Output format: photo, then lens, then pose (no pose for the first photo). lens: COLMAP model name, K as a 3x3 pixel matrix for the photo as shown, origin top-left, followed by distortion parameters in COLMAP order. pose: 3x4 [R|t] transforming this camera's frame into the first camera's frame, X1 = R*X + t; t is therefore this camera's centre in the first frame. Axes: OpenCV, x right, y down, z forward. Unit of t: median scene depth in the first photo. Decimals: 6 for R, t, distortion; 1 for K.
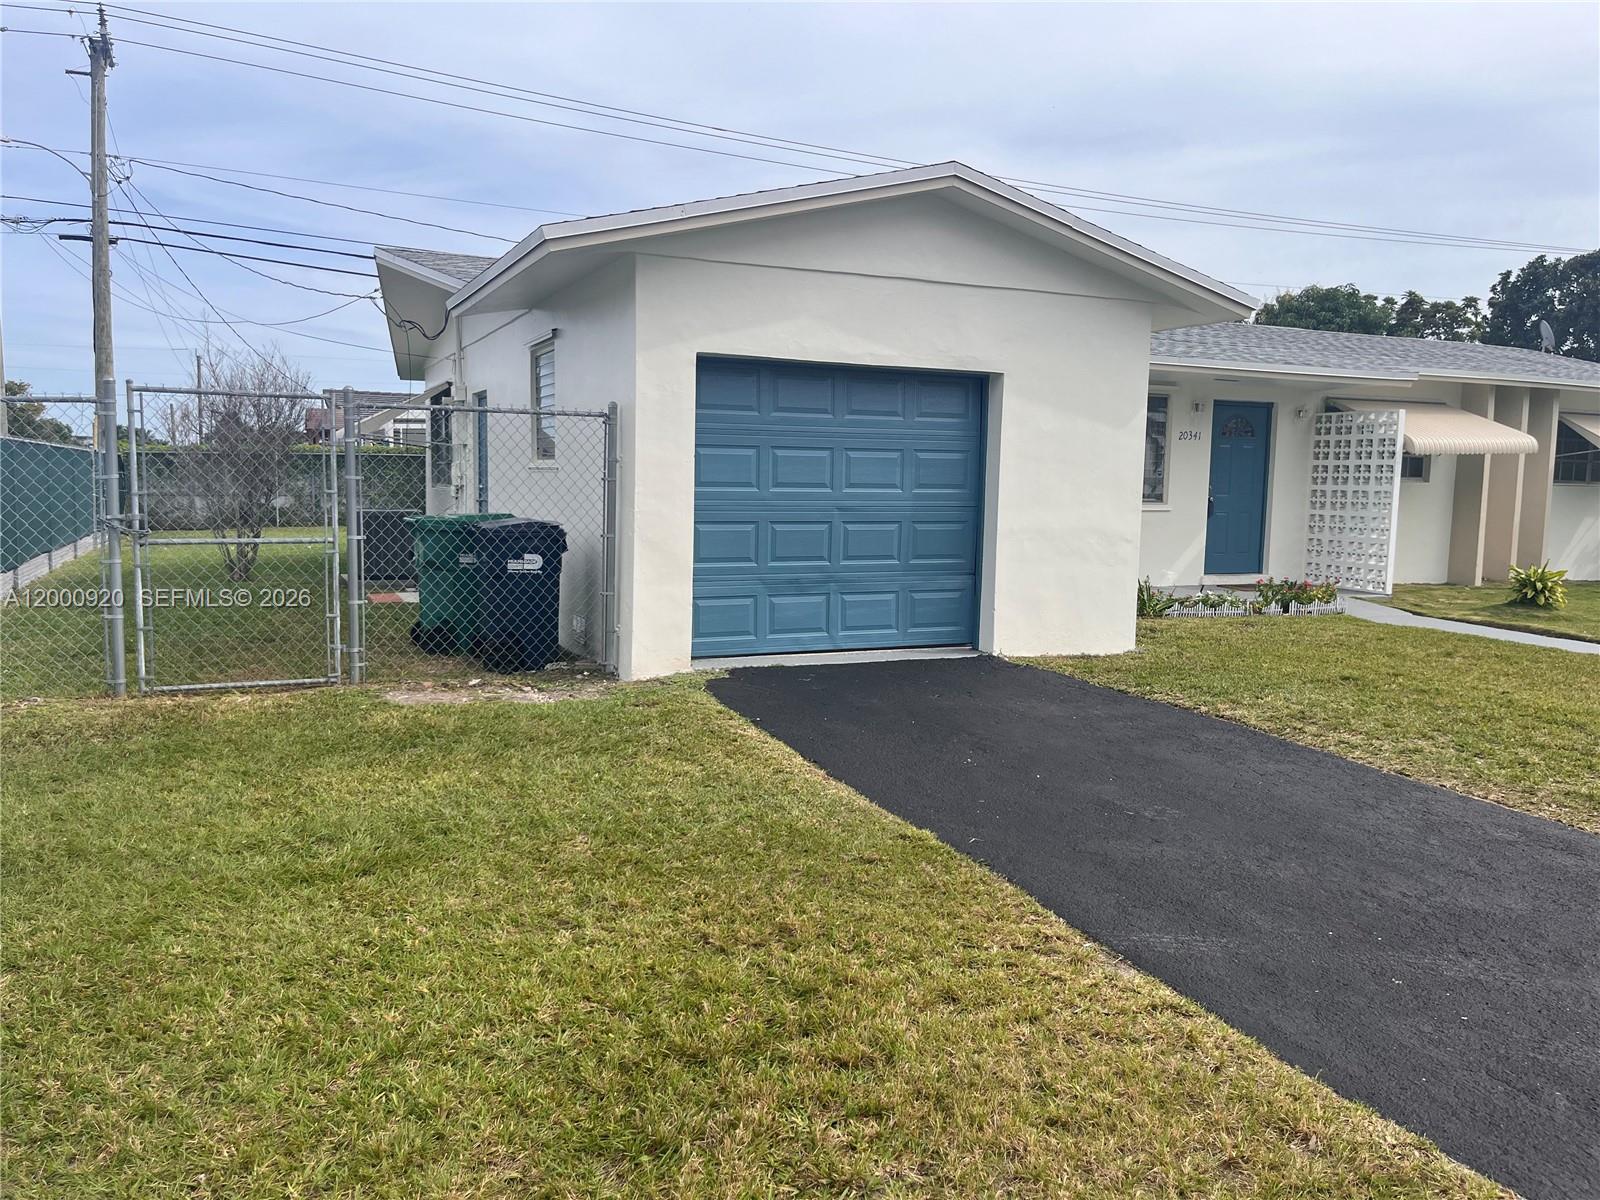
lens RADIAL K [[1214.9, 0, 797.7], [0, 1214.9, 601.2], [0, 0, 1]] dist [-0.004921, 0.000200]
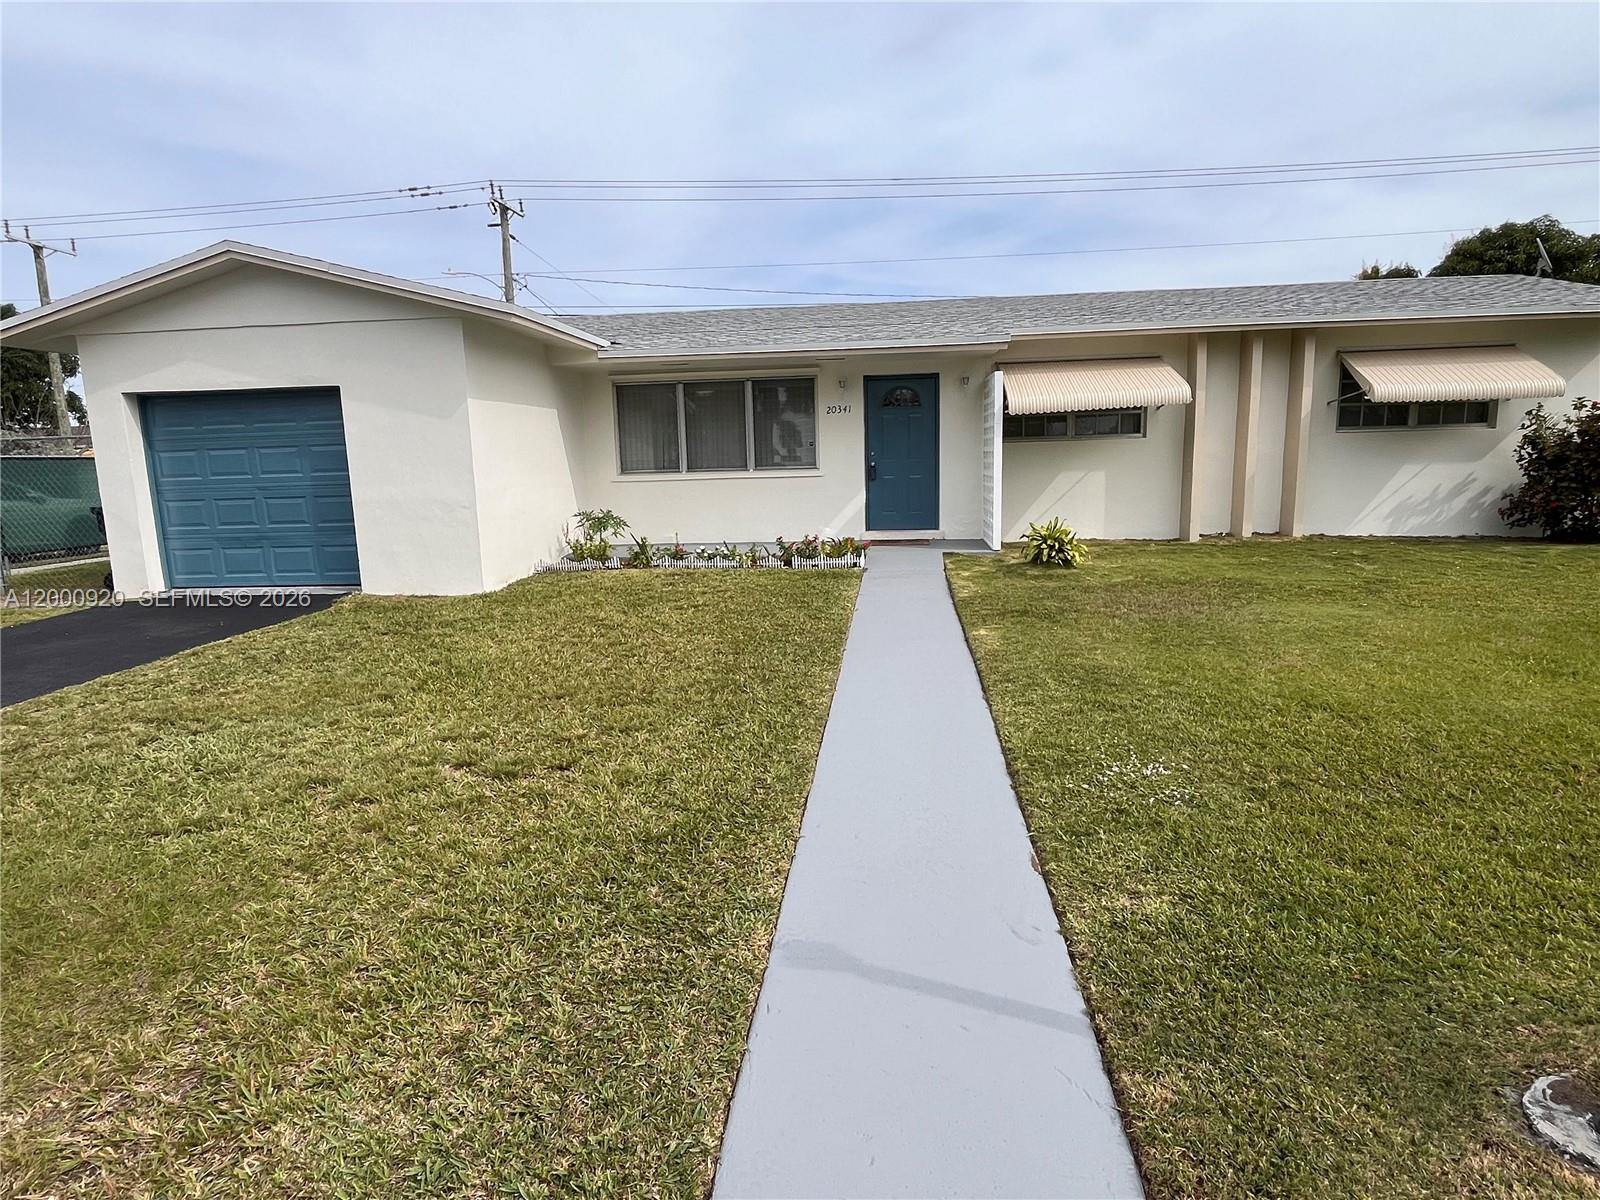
lens RADIAL K [[901.4, 0, 804.9], [0, 901.4, 599.0], [0, 0, 1]] dist [-0.006305, -0.000589]
pose [[0.872422, 0.037954, -0.487278, 0.825869], [-0.008054, 0.997961, 0.063312, -0.013202], [0.488687, -0.051310, 0.870949, 0.271693]]
